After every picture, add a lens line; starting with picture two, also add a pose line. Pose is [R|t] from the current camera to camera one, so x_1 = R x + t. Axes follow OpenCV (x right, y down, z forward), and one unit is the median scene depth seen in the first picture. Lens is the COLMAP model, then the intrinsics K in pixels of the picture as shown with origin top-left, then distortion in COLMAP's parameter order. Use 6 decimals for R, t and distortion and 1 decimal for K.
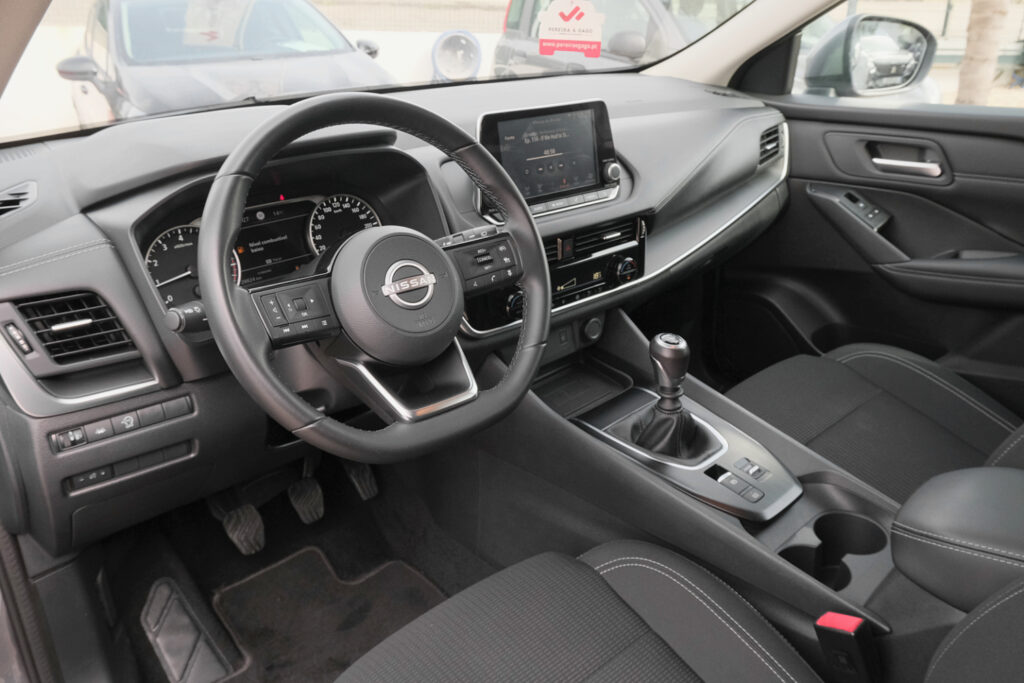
lens RADIAL K [[756.1, 0, 512.0], [0, 756.1, 341.5], [0, 0, 1]] dist [-0.033337, -0.000384]
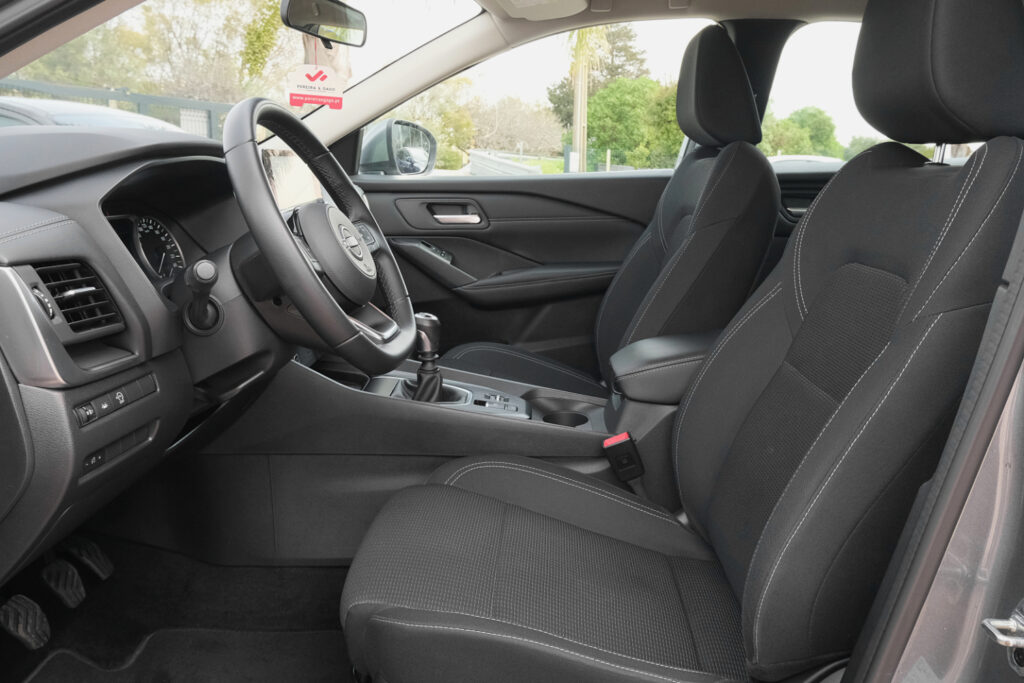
lens RADIAL K [[756.1, 0, 512.0], [0, 756.1, 341.5], [0, 0, 1]] dist [-0.033337, -0.000384]
pose [[0.703197, -0.130969, 0.698828, -0.553604], [0.255134, 0.963908, -0.076080, 0.161531], [-0.663641, 0.231794, 0.711232, -0.031603]]
